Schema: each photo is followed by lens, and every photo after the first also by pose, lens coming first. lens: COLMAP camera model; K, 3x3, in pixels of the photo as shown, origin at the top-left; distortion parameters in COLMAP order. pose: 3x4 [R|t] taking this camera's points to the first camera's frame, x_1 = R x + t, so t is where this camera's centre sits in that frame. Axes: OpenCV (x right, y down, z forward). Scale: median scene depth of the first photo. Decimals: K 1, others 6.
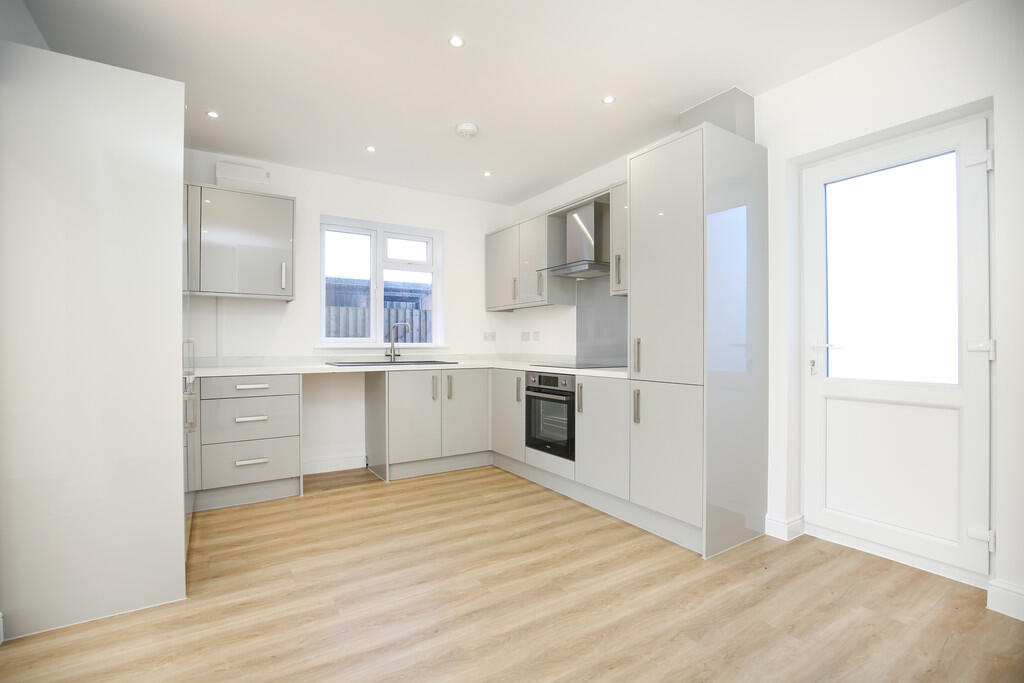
lens RADIAL K [[488.1, 0, 519.7], [0, 488.1, 344.8], [0, 0, 1]] dist [-0.019812, -0.000794]
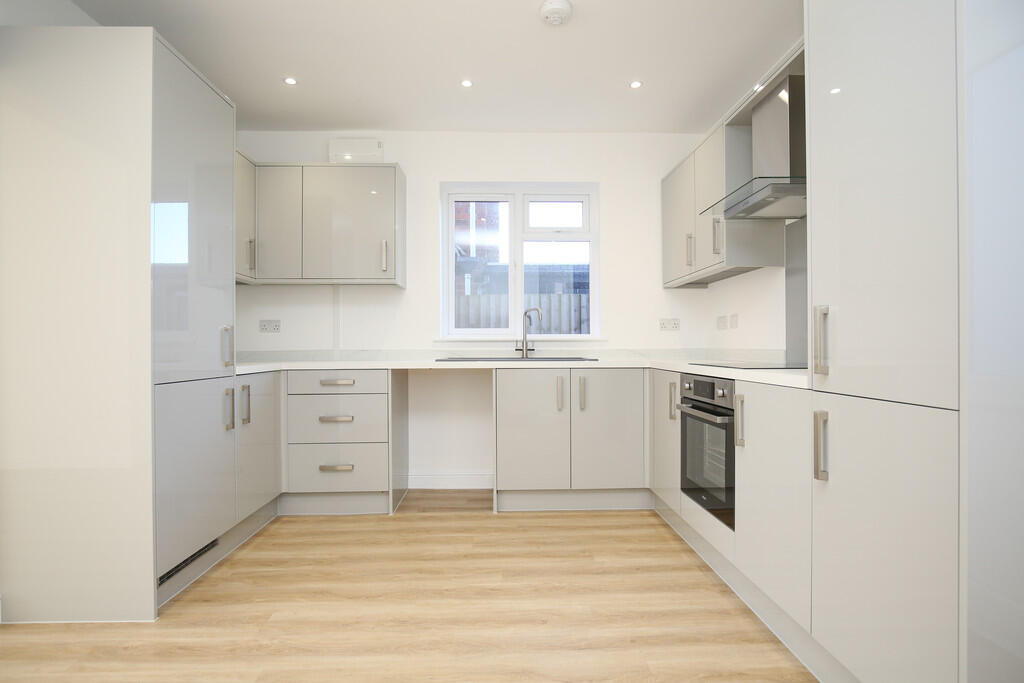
lens RADIAL K [[542.8, 0, 506.8], [0, 542.8, 343.0], [0, 0, 1]] dist [0.003163, 0.000400]
pose [[0.847405, -0.003480, -0.530935, 0.185007], [0.001906, 0.999992, -0.003513, 0.014746], [0.530943, 0.001966, 0.847405, 0.259004]]
